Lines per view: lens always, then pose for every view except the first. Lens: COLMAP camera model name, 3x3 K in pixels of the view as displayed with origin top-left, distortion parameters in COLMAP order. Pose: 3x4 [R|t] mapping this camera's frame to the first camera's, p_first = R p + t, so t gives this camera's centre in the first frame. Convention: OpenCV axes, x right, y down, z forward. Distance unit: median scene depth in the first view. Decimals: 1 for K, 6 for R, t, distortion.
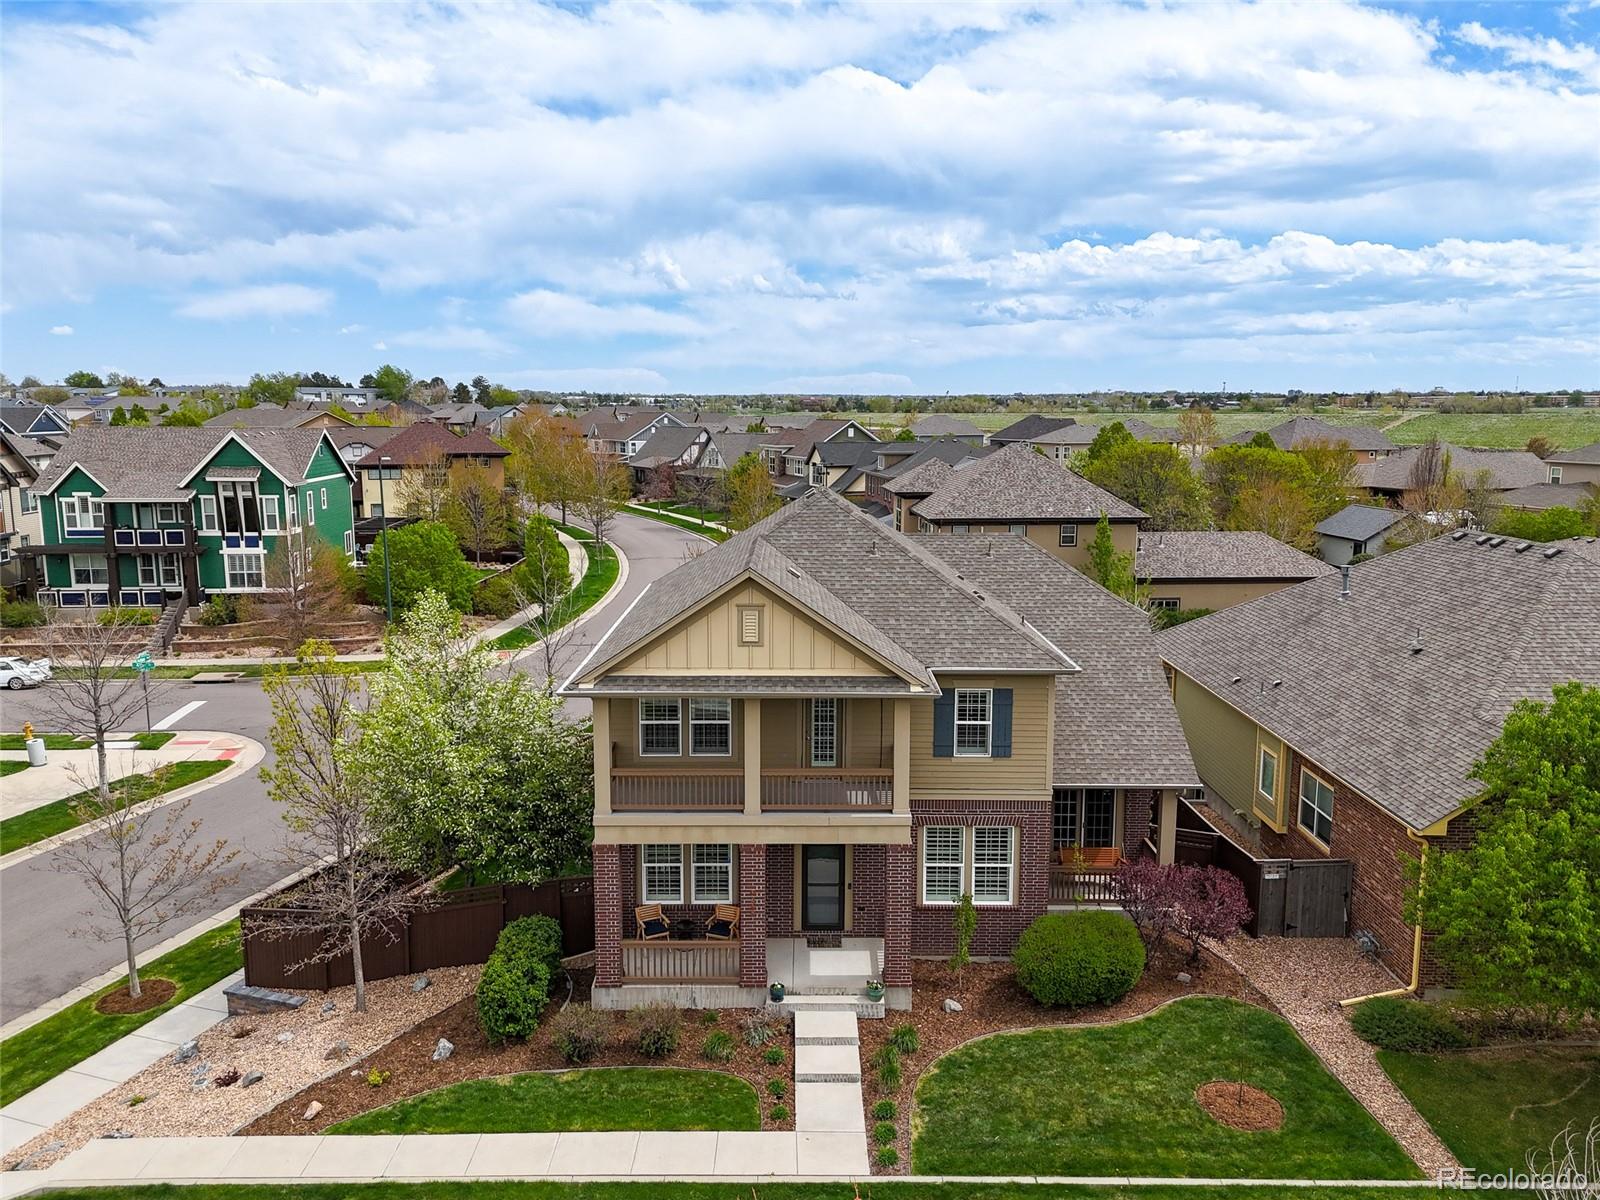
lens RADIAL K [[1172.7, 0, 800.0], [0, 1172.7, 600.0], [0, 0, 1]] dist [0.082478, -0.075936]
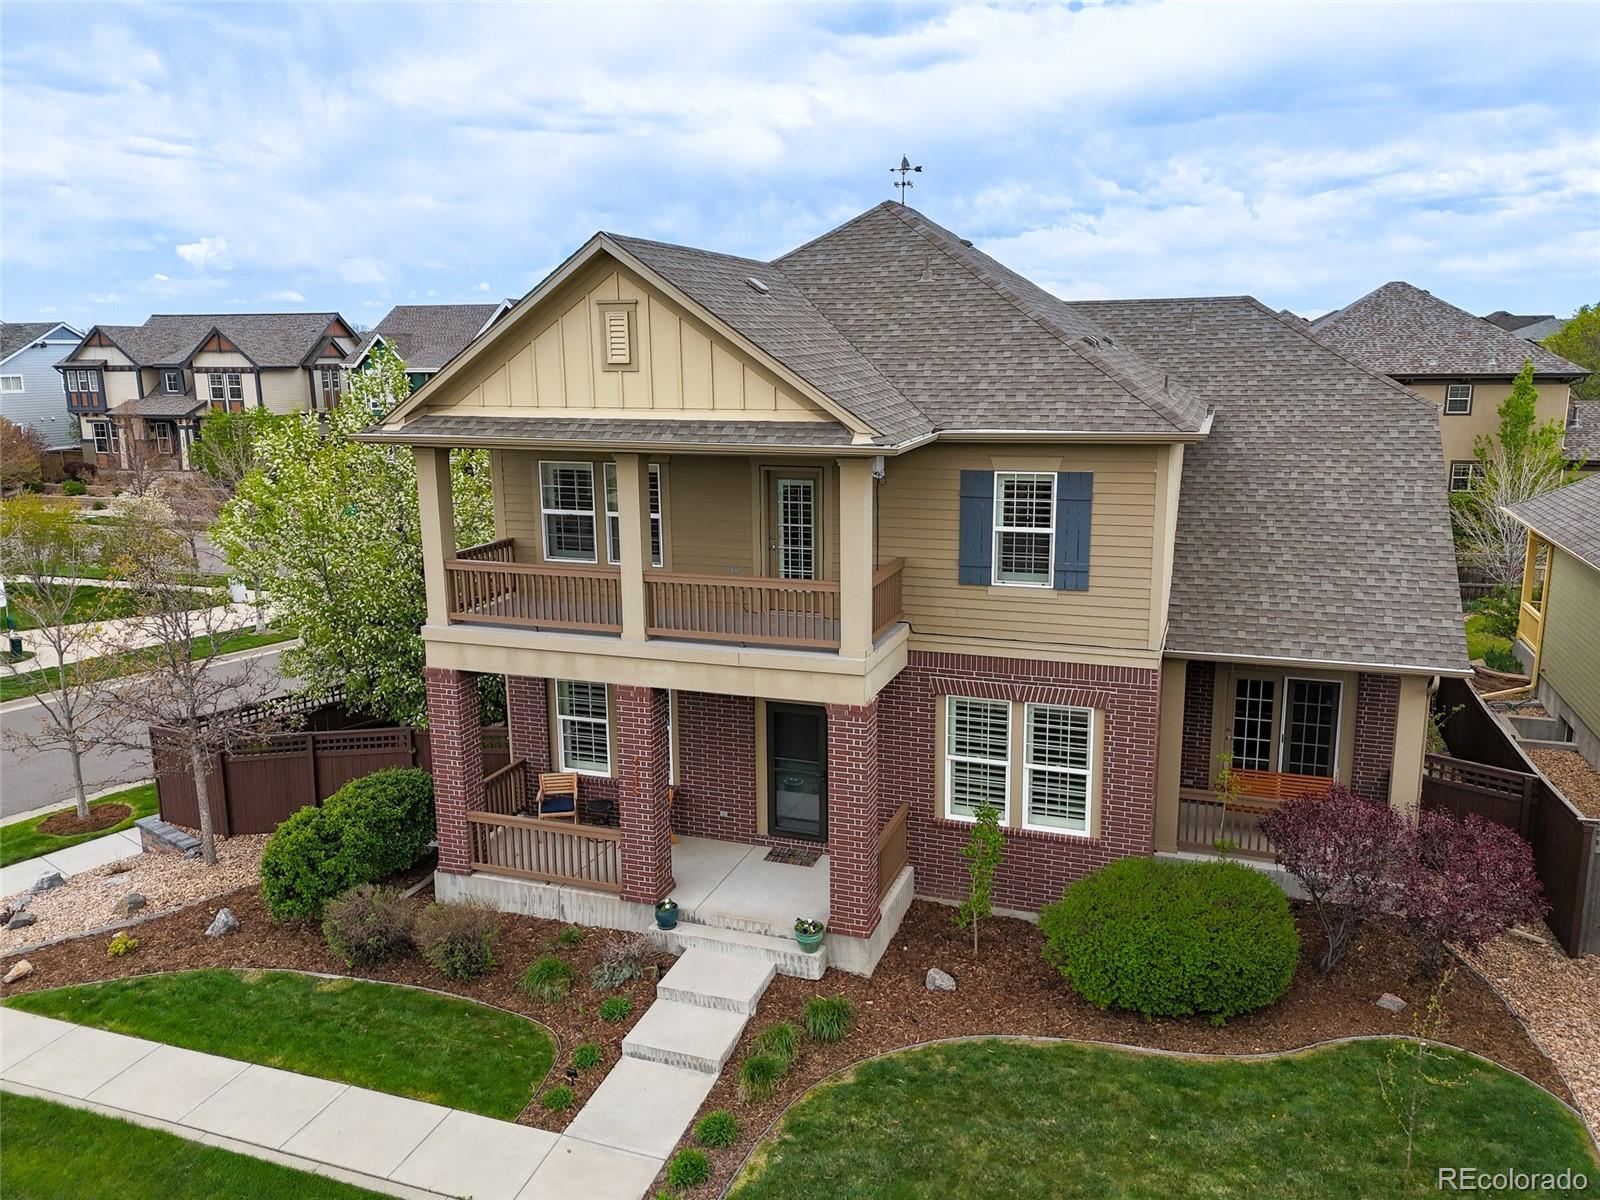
lens RADIAL K [[1172.7, 0, 800.0], [0, 1172.7, 600.0], [0, 0, 1]] dist [0.082478, -0.075936]
pose [[0.939835, 0.056734, -0.336883, 0.248980], [-0.041325, 0.997753, 0.052743, 0.115373], [0.339119, -0.035648, 0.940068, 0.399999]]
